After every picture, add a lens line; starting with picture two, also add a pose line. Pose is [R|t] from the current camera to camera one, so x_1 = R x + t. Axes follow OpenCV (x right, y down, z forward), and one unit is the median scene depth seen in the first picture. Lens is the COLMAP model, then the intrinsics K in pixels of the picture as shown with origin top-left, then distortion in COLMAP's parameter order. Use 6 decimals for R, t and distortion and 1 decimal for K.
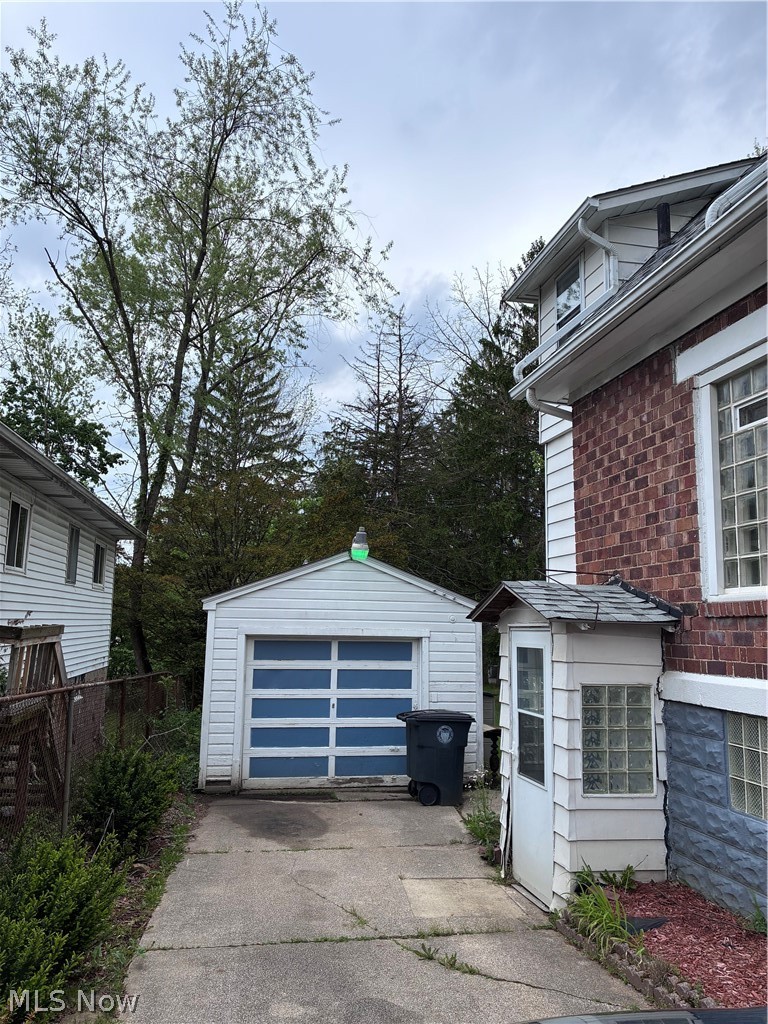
lens RADIAL K [[779.0, 0, 382.9], [0, 779.0, 511.6], [0, 0, 1]] dist [0.053347, -0.050930]
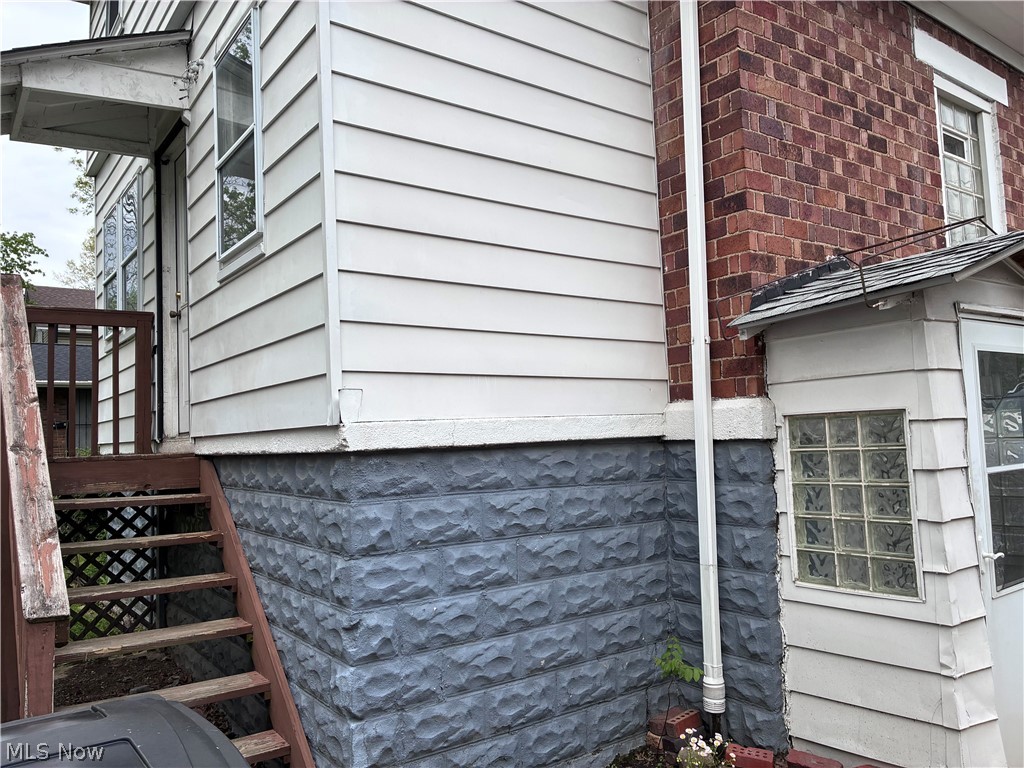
lens RADIAL K [[779.0, 0, 513.3], [0, 779.0, 384.9], [0, 0, 1]] dist [0.053347, -0.050930]
pose [[-0.416002, 0.056652, 0.907597, -0.177388], [-0.106455, 0.988161, -0.110475, 0.297581], [-0.903111, -0.142576, -0.405047, 1.551268]]
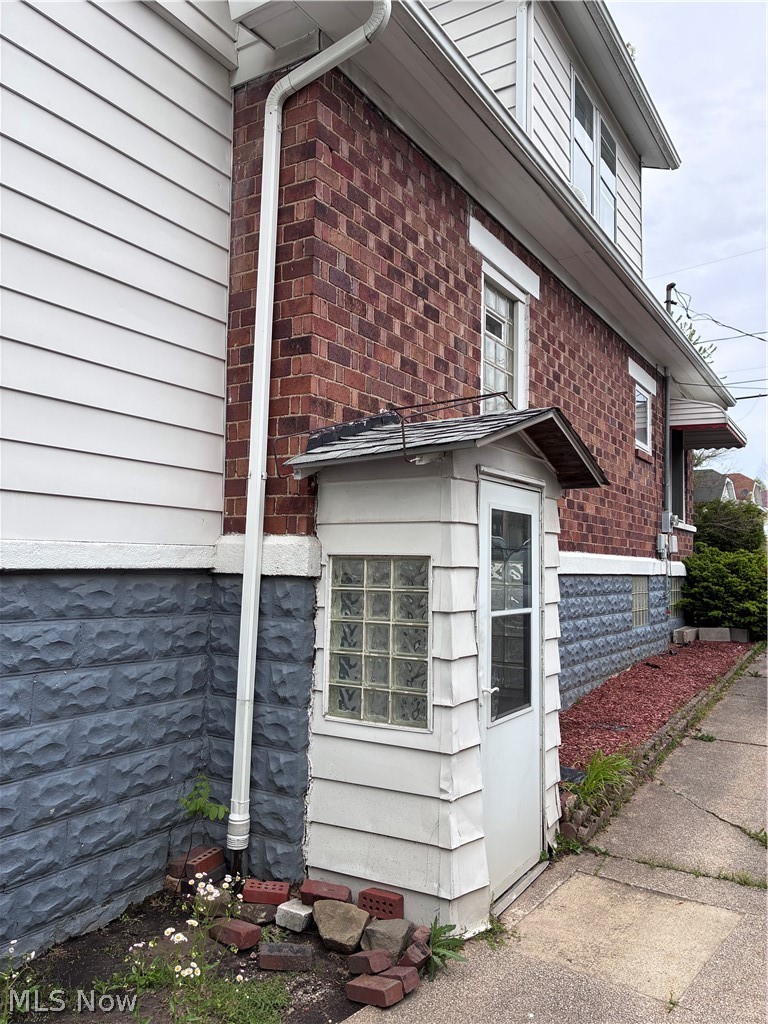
lens RADIAL K [[779.0, 0, 384.2], [0, 779.0, 500.8], [0, 0, 1]] dist [0.053347, -0.050930]
pose [[-0.721460, 0.018706, 0.692203, -0.181454], [-0.137674, 0.975803, -0.169863, 0.289686], [-0.678632, -0.217848, -0.701428, 1.533777]]
